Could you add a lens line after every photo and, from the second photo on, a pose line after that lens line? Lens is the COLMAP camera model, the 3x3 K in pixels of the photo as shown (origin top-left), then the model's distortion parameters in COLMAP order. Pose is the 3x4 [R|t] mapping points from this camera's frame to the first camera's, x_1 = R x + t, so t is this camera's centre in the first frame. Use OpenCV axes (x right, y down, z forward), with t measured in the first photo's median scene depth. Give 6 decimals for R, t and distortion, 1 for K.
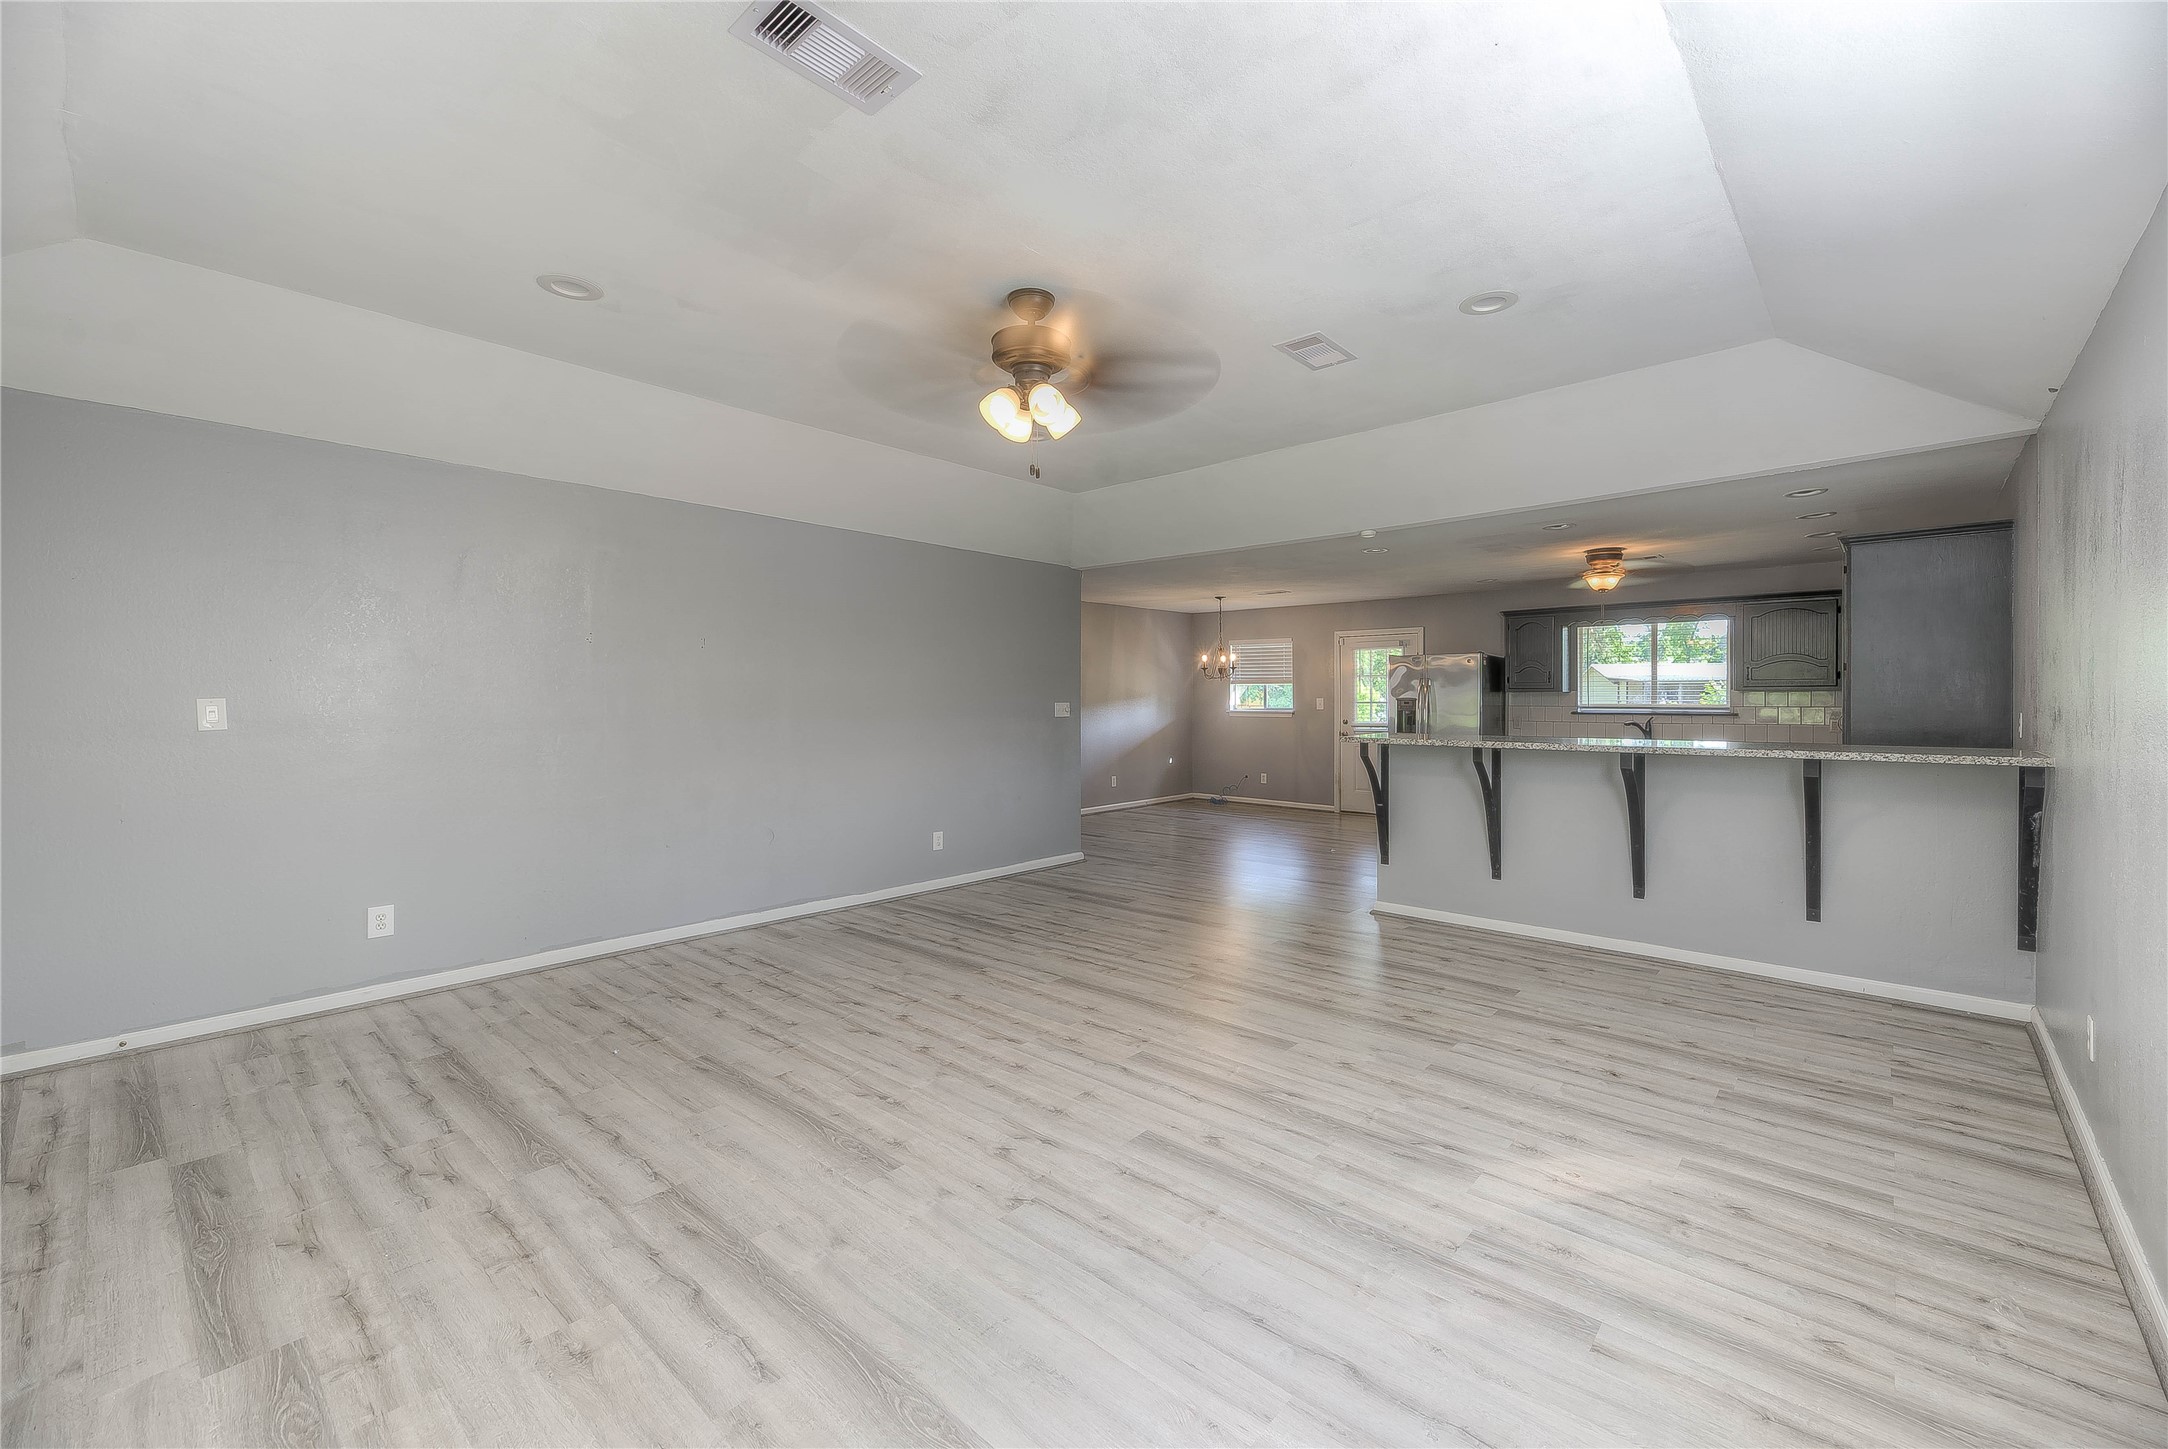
lens RADIAL K [[872.8, 0, 1095.8], [0, 872.8, 700.1], [0, 0, 1]] dist [0.010102, -0.000085]
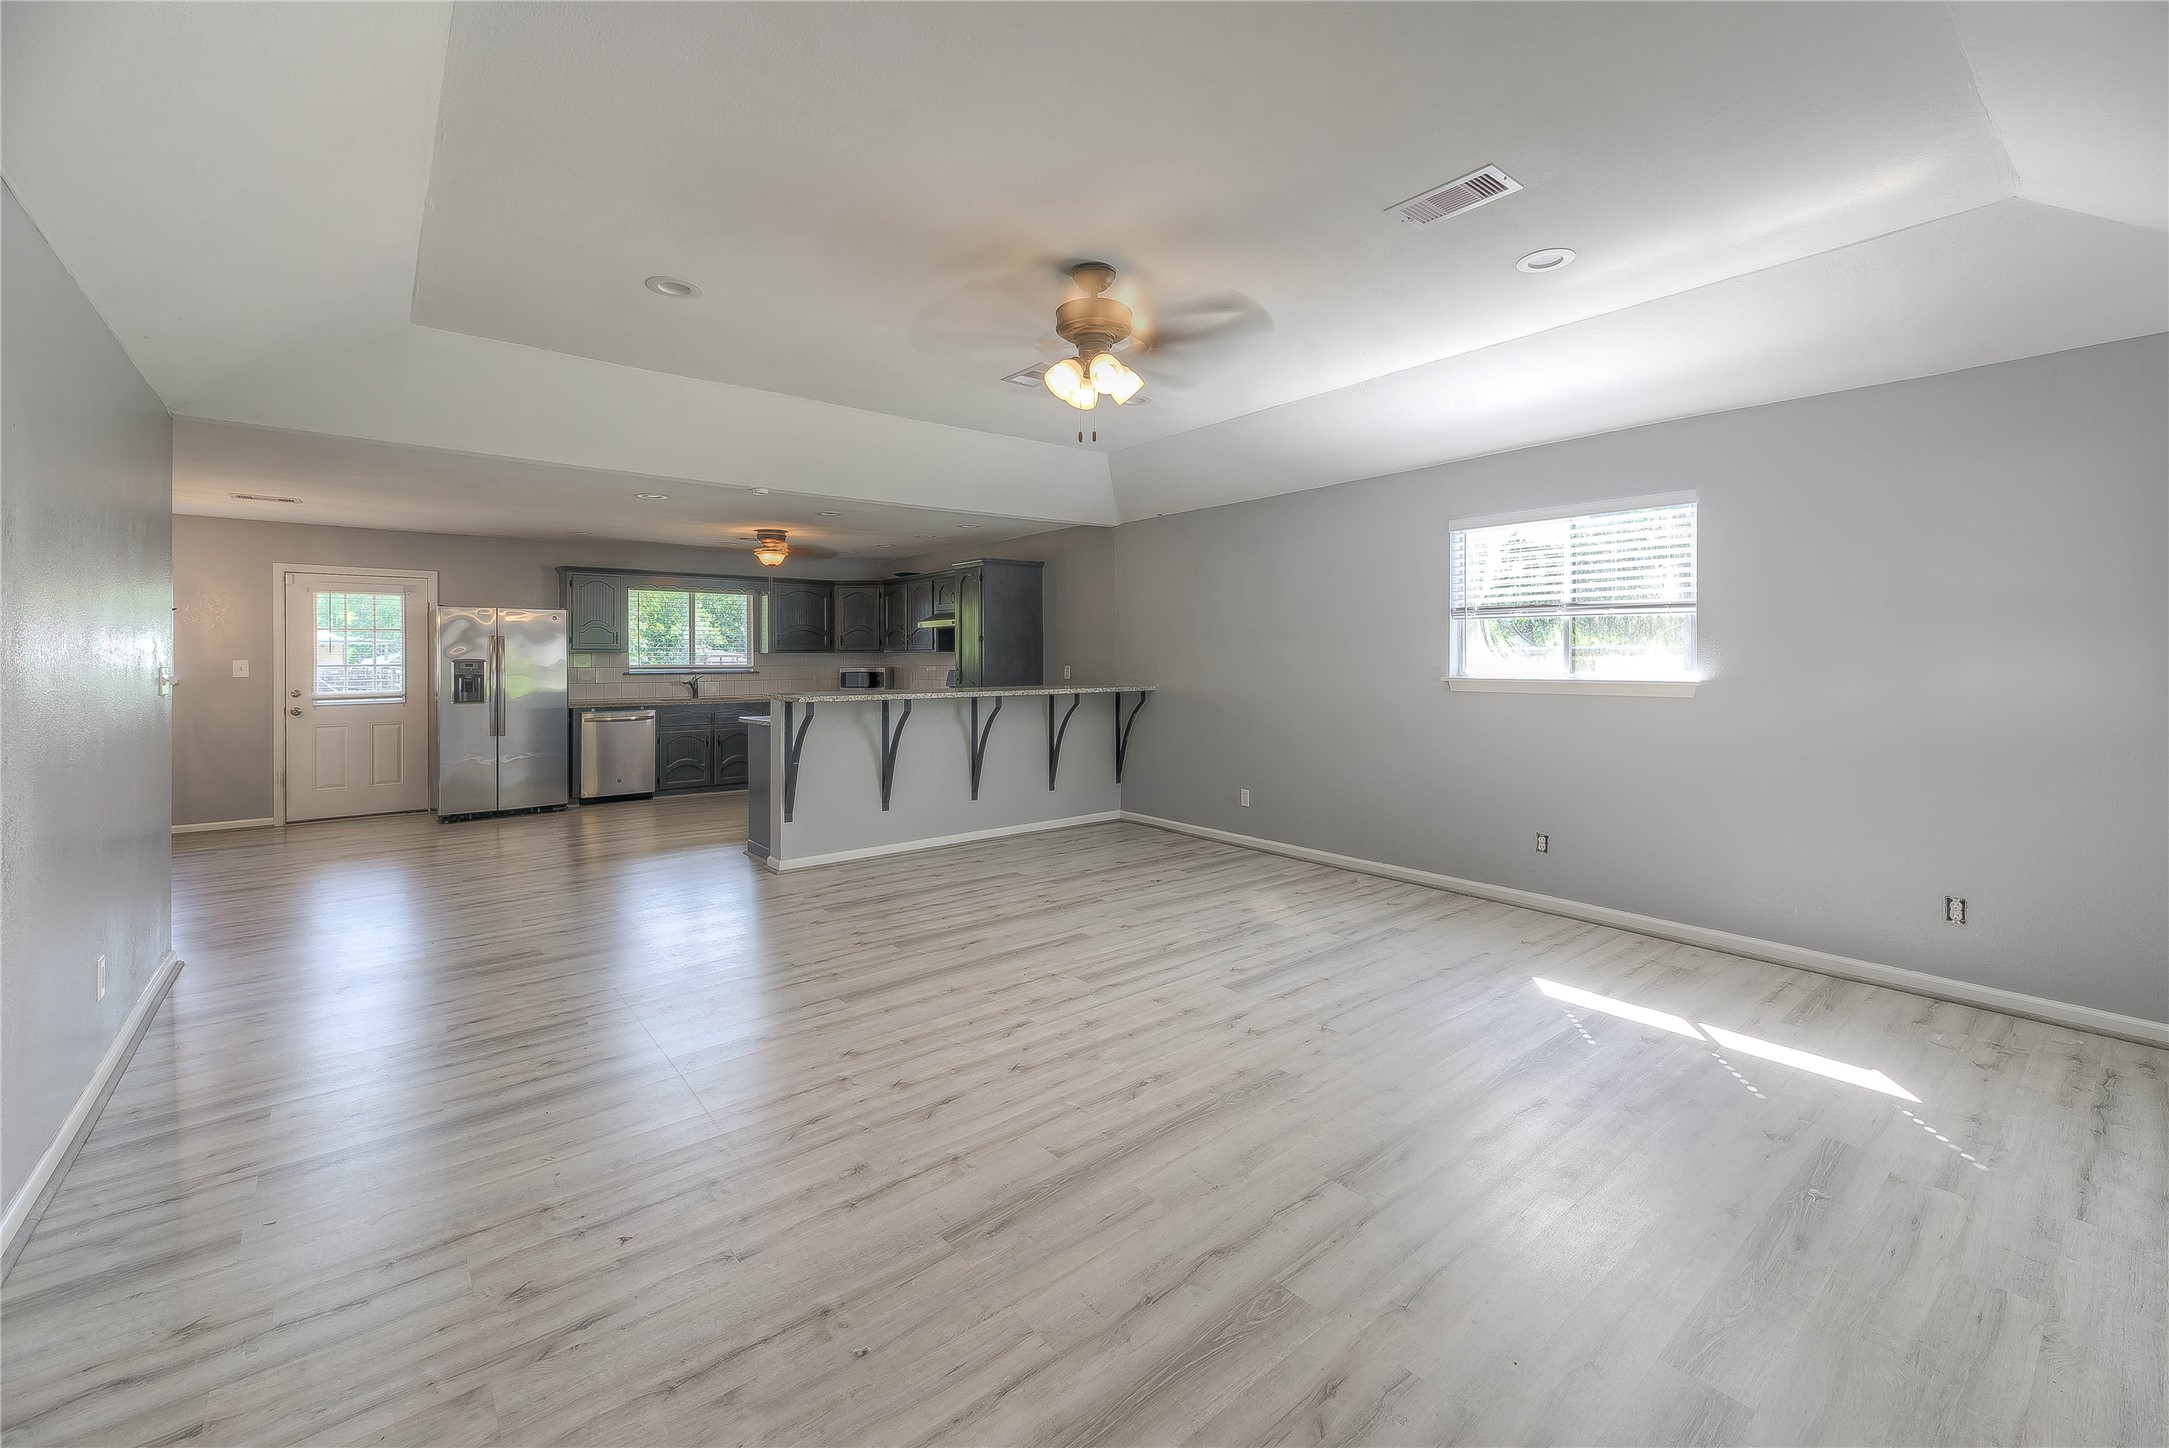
lens RADIAL K [[904.9, 0, 1093.2], [0, 904.9, 658.2], [0, 0, 1]] dist [0.003153, 0.000046]
pose [[0.148892, -0.000230, 0.988853, -1.014560], [0.005167, 0.999987, -0.000546, -0.000282], [-0.988840, 0.005191, 0.148891, 0.761576]]
